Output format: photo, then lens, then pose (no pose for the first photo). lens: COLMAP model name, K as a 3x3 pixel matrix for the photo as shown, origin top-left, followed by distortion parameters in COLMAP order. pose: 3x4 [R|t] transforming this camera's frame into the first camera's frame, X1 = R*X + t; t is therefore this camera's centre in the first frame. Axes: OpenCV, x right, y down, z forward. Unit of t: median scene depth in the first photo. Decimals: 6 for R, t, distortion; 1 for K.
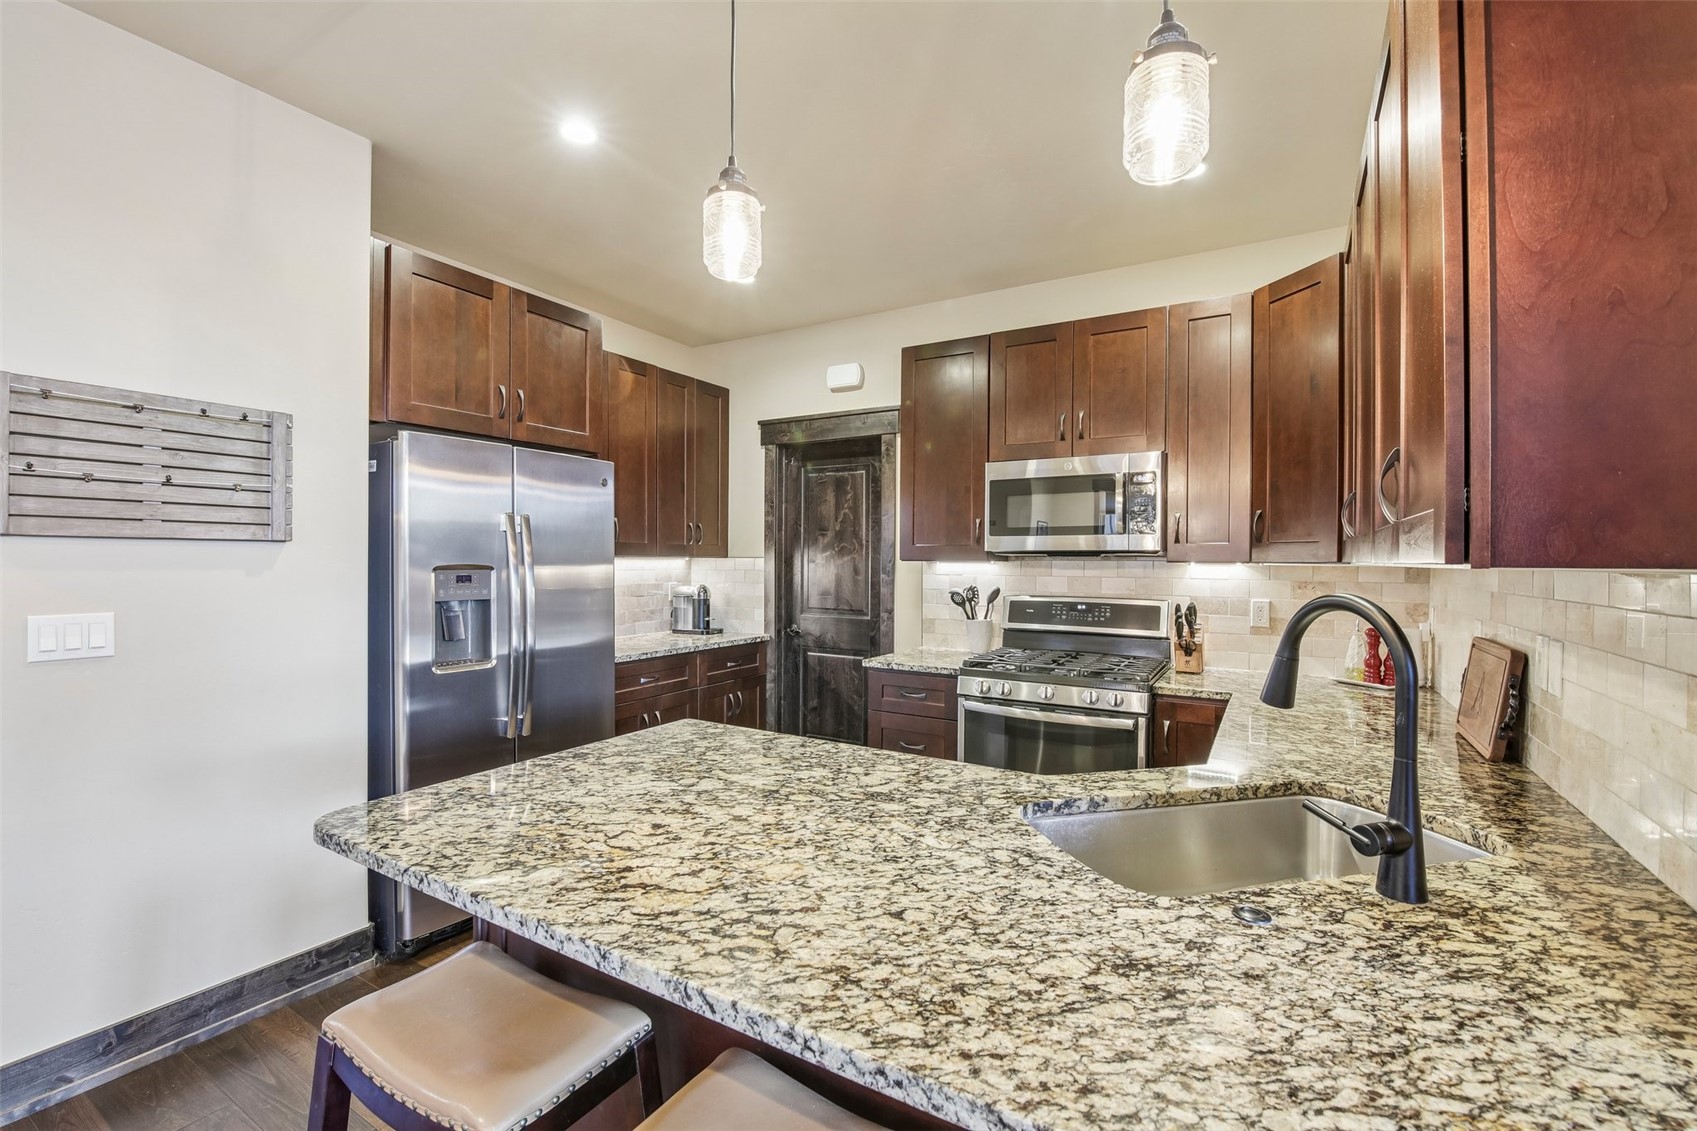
lens RADIAL K [[740.4, 0, 843.0], [0, 740.4, 562.8], [0, 0, 1]] dist [-0.001241, -0.010398]
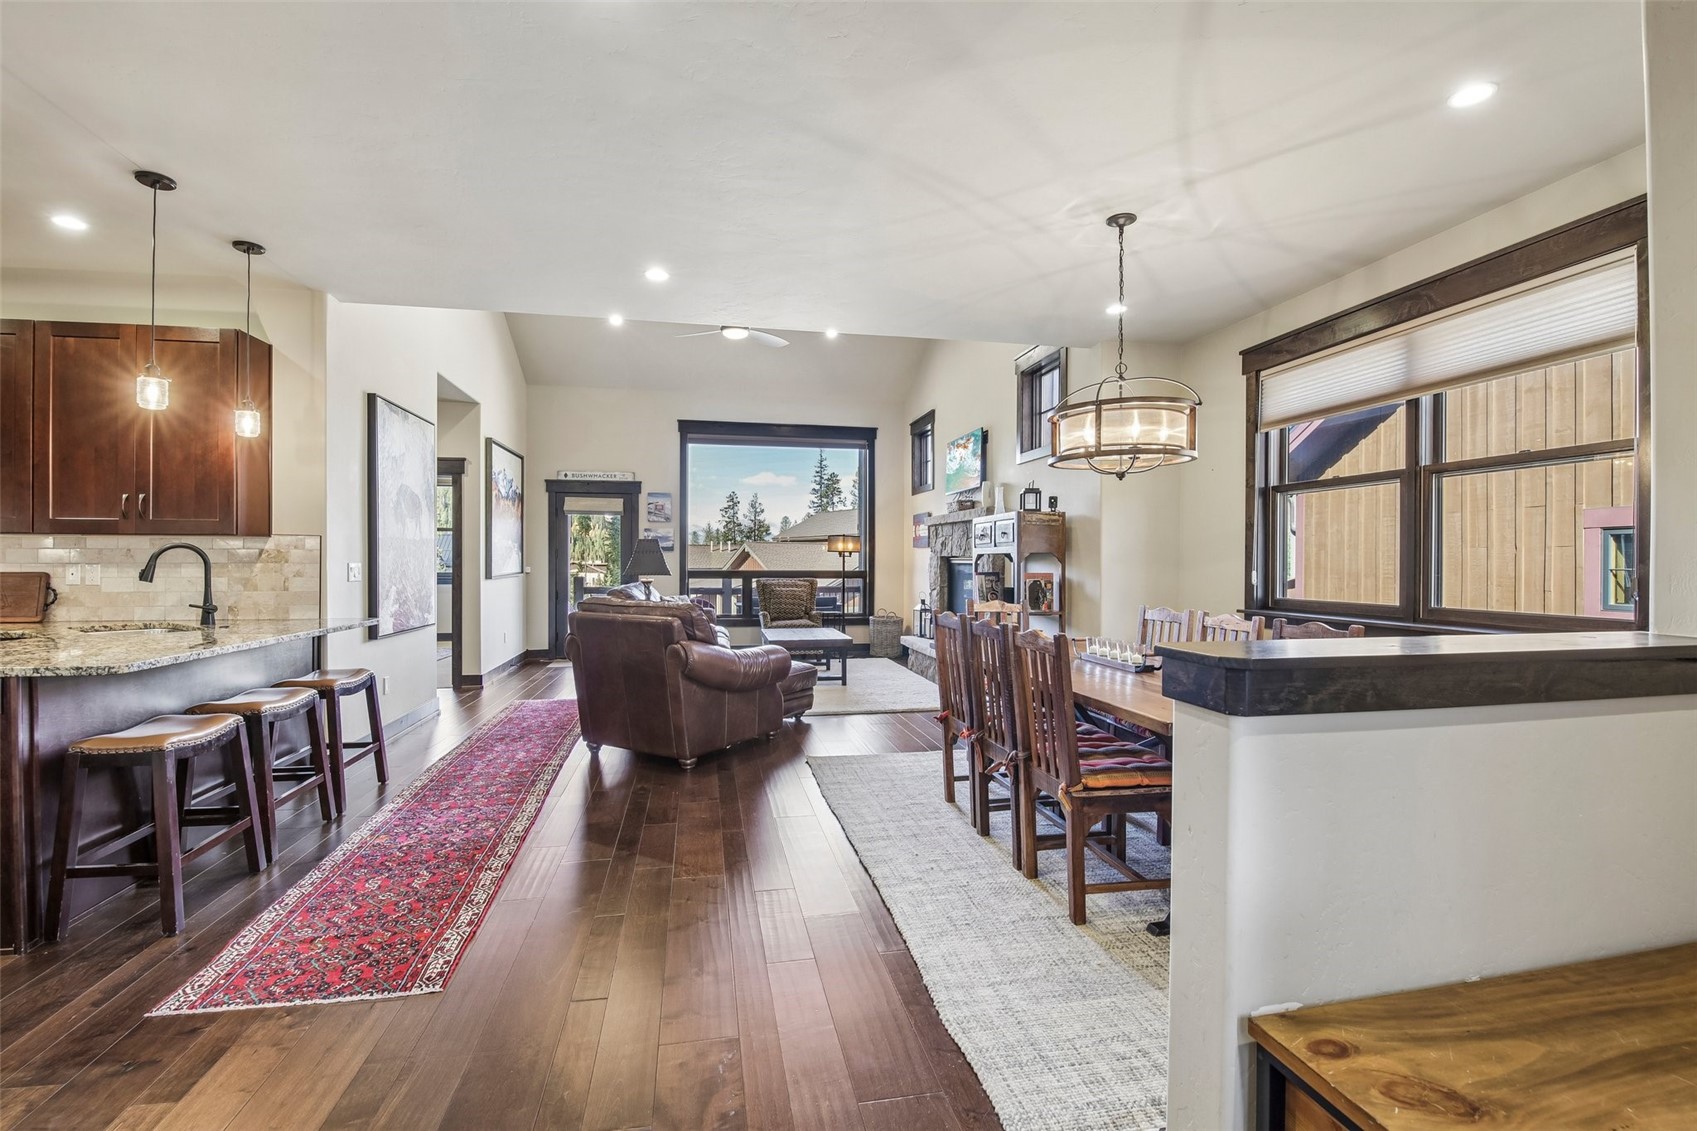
lens RADIAL K [[740.4, 0, 843.0], [0, 740.4, 562.8], [0, 0, 1]] dist [-0.001241, -0.010398]
pose [[-0.675921, -0.009662, 0.736910, -1.317030], [-0.001637, 0.999931, 0.011609, 0.031875], [-0.736972, 0.006640, -0.675891, 0.369794]]
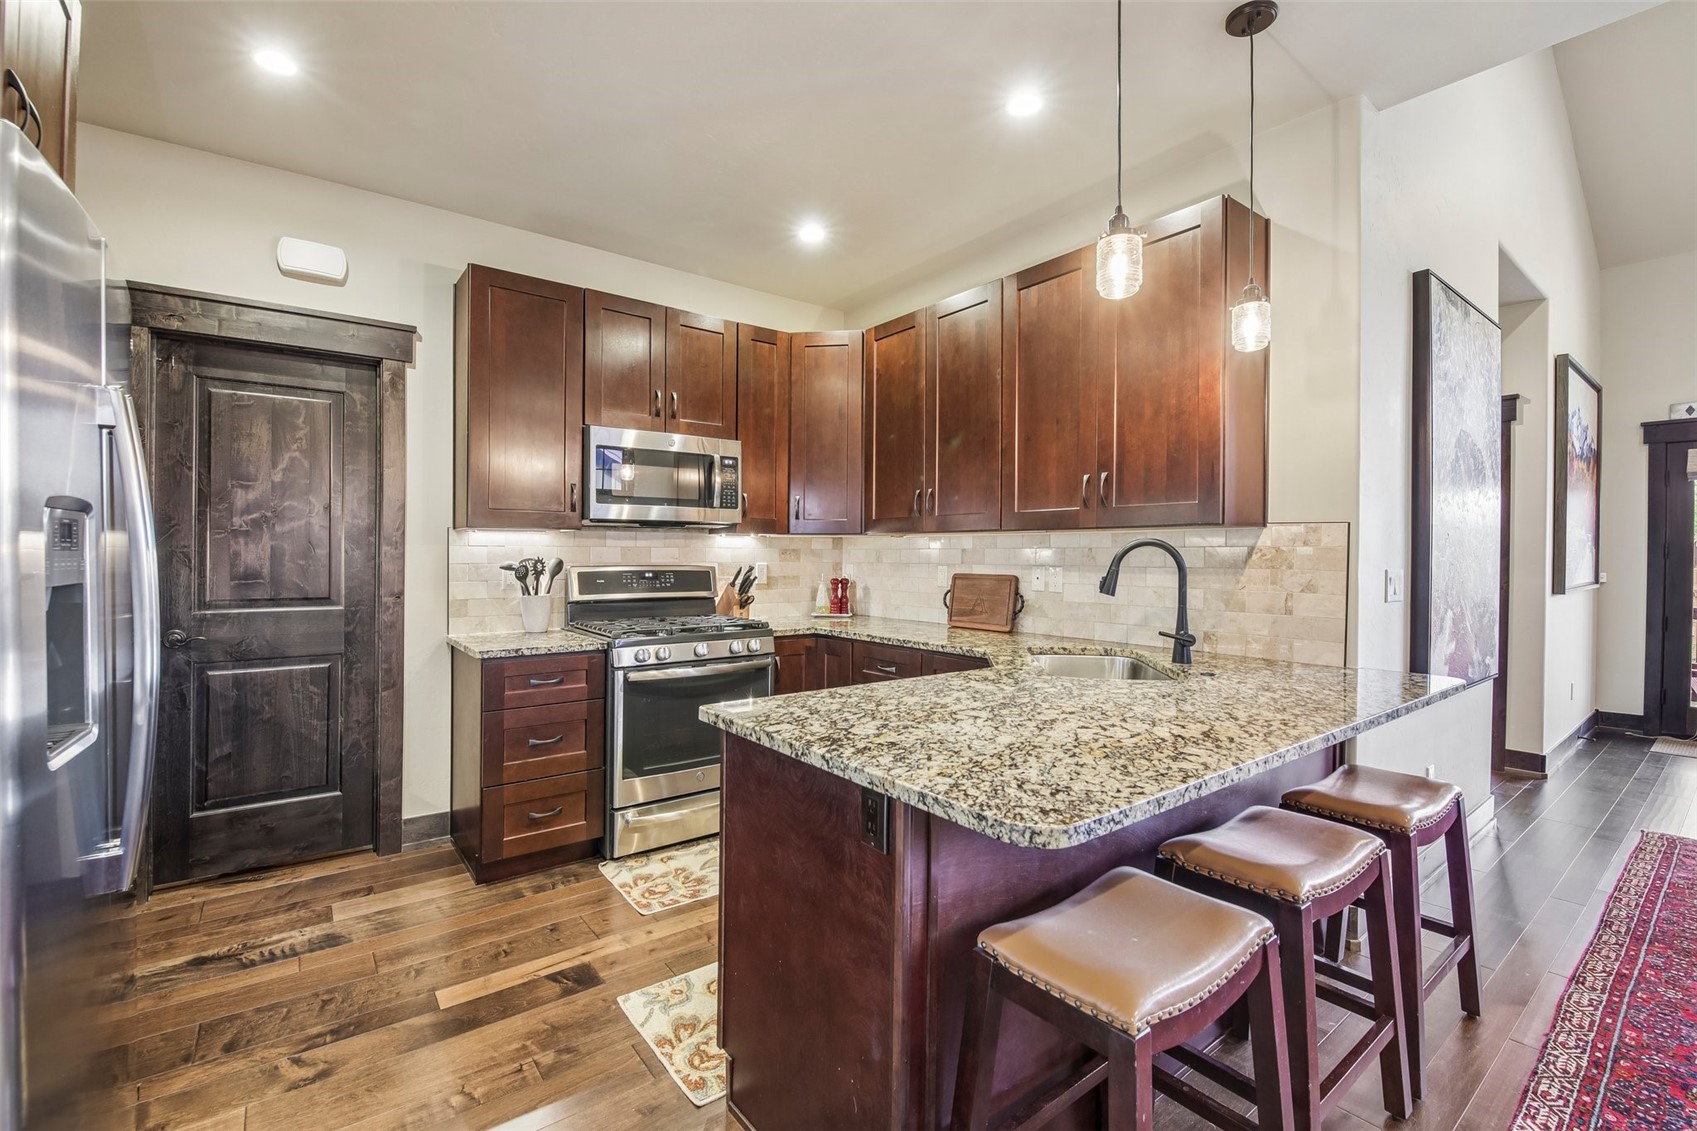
lens RADIAL K [[740.4, 0, 843.0], [0, 740.4, 562.8], [0, 0, 1]] dist [-0.001241, -0.010398]
pose [[0.355167, -0.015848, 0.934668, -0.610976], [0.002868, 0.999870, 0.015864, 0.027925], [-0.934798, -0.002954, 0.355166, 0.380971]]
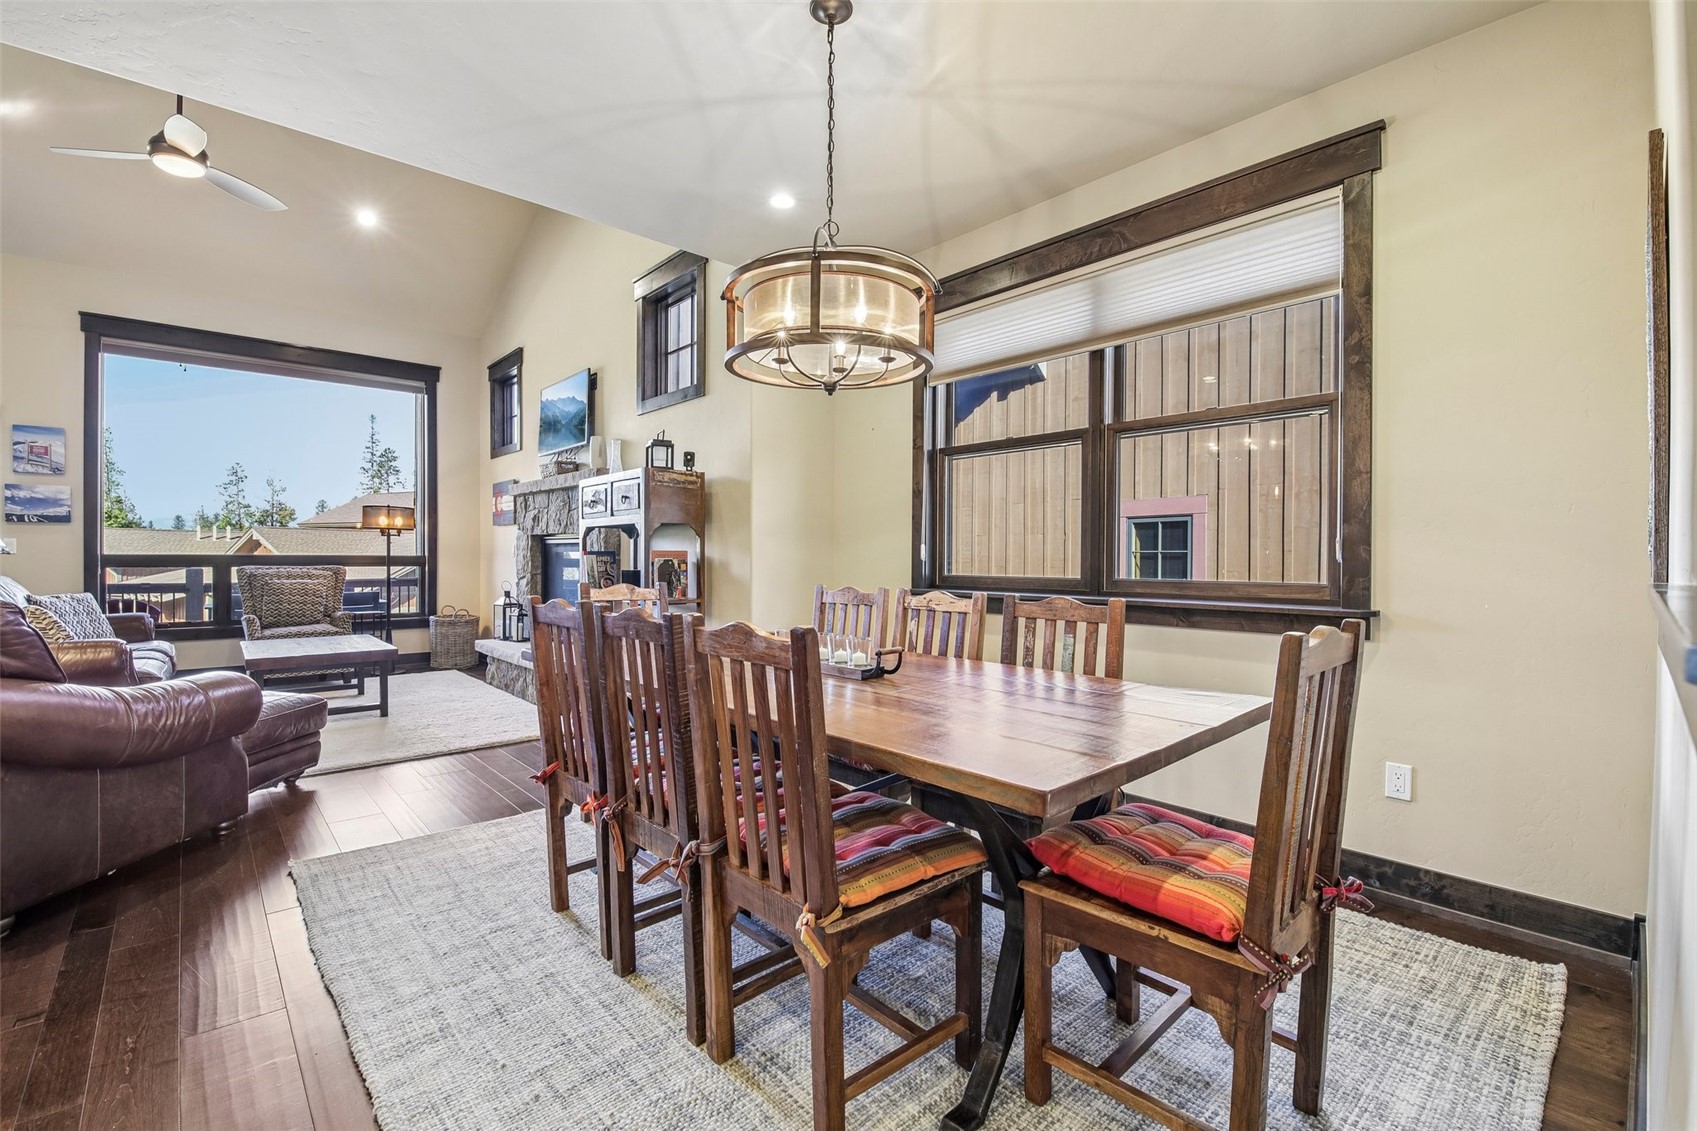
lens RADIAL K [[740.4, 0, 843.0], [0, 740.4, 562.8], [0, 0, 1]] dist [-0.001241, -0.010398]
pose [[-0.957466, -0.011694, 0.288309, -1.032063], [-0.006999, 0.999826, 0.017308, 0.073608], [-0.288461, 0.014553, -0.957381, 0.052384]]
